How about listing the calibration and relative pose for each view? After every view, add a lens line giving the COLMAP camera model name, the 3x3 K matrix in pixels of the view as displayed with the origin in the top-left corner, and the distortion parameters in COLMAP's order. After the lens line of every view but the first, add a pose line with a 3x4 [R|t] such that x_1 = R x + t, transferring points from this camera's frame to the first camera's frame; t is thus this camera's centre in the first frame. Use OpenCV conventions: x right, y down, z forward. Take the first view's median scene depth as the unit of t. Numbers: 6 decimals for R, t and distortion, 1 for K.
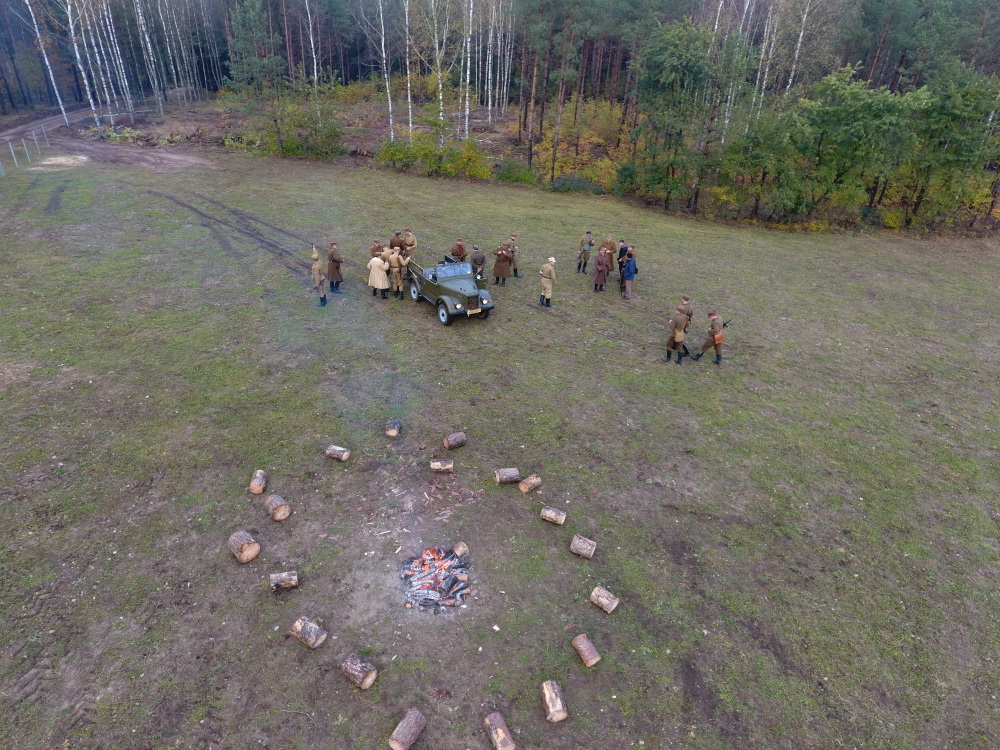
lens RADIAL K [[576.9, 0, 500.0], [0, 576.9, 375.0], [0, 0, 1]] dist [-0.001139, 0.000208]
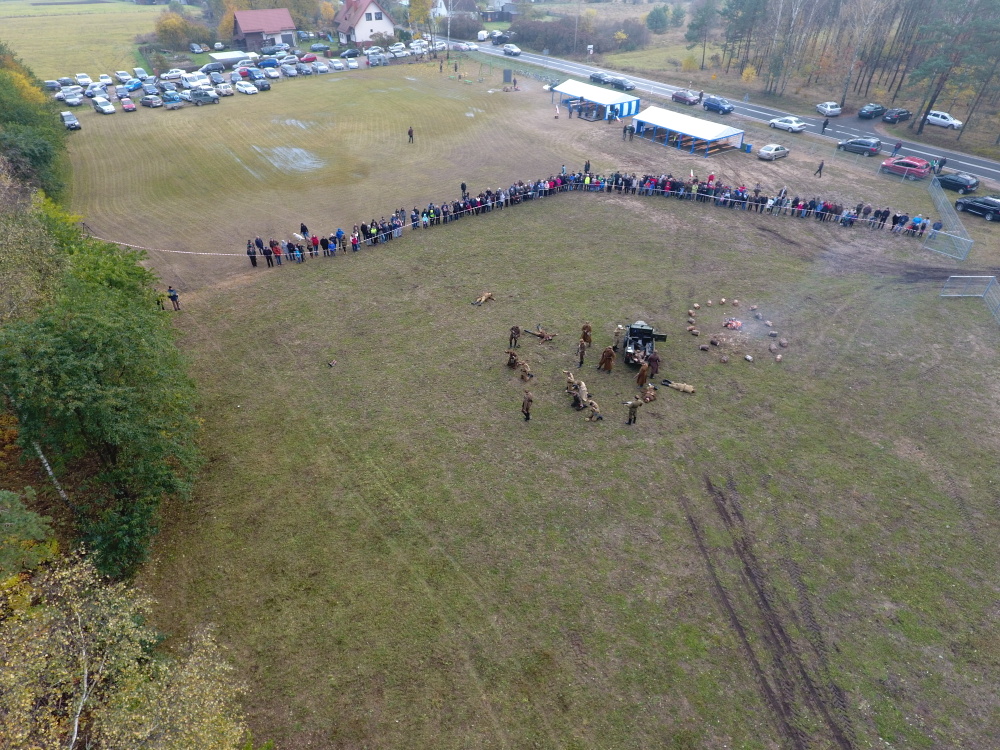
lens RADIAL K [[576.9, 0, 500.0], [0, 576.9, 375.0], [0, 0, 1]] dist [-0.001139, 0.000208]
pose [[-0.732575, -0.441378, 0.518189, -0.398188], [0.293281, 0.482318, 0.825443, -1.112097], [-0.614264, 0.756674, -0.223886, 1.099565]]
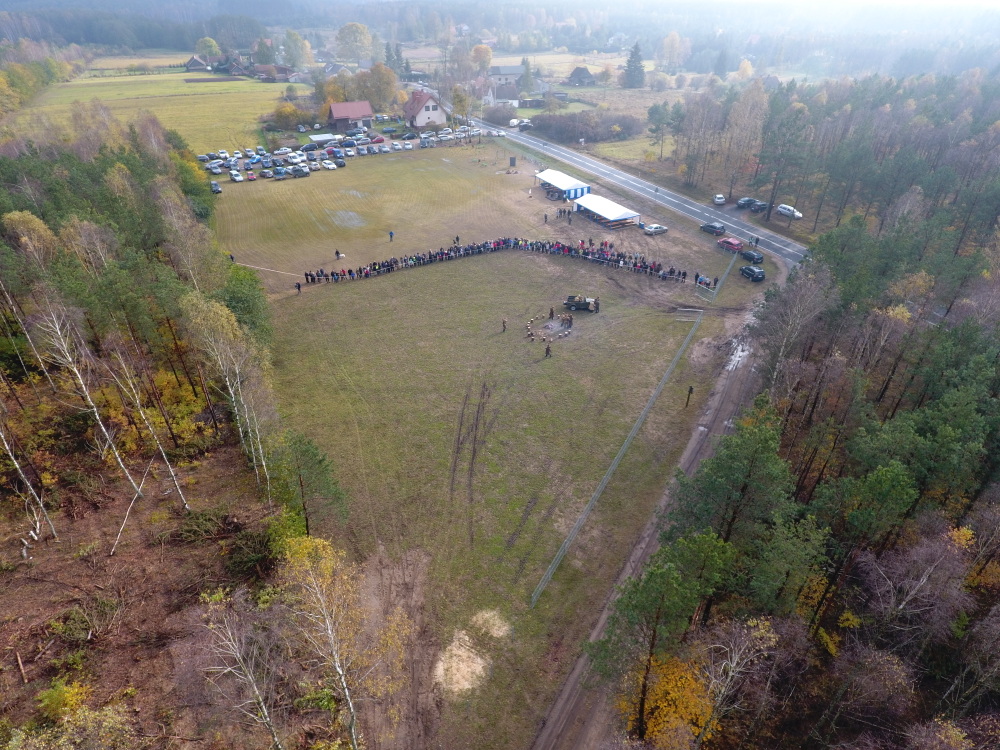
lens RADIAL K [[576.9, 0, 500.0], [0, 576.9, 375.0], [0, 0, 1]] dist [-0.001139, 0.000208]
pose [[-0.630608, -0.456127, 0.627919, -1.598795], [0.342496, 0.562468, 0.752546, -1.748091], [-0.696441, 0.689622, -0.198475, 1.167790]]
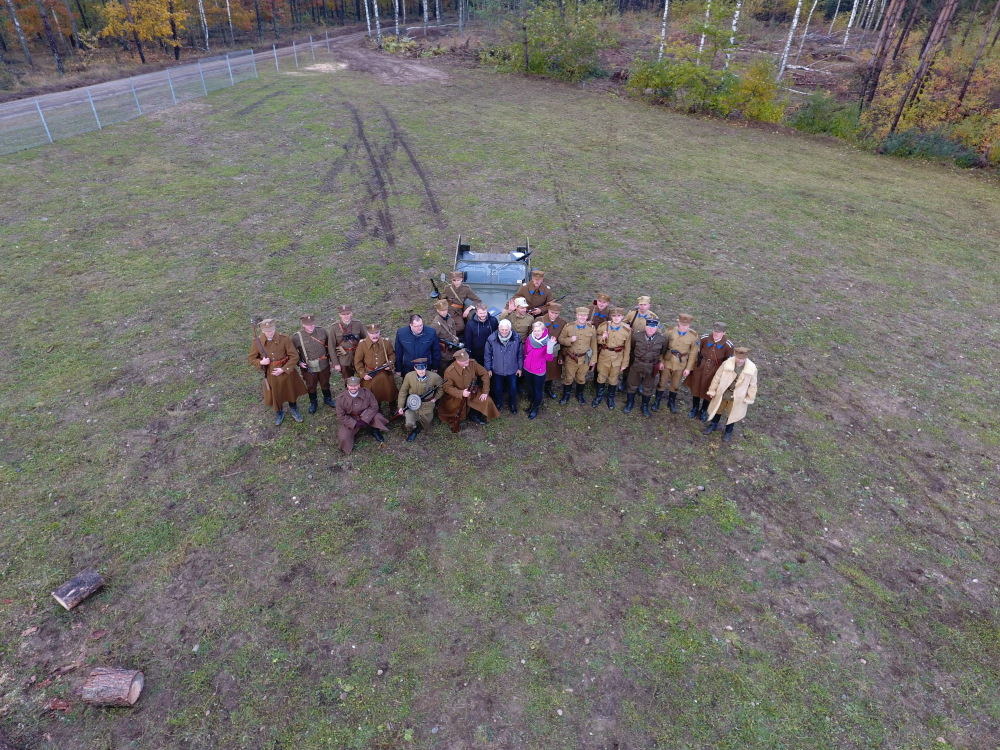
lens RADIAL K [[576.9, 0, 500.0], [0, 576.9, 375.0], [0, 0, 1]] dist [-0.001139, 0.000208]
pose [[0.842594, 0.286034, -0.456311, 0.147862], [-0.241623, 0.958015, 0.154357, -0.124438], [0.481304, -0.019805, 0.876330, 0.365148]]
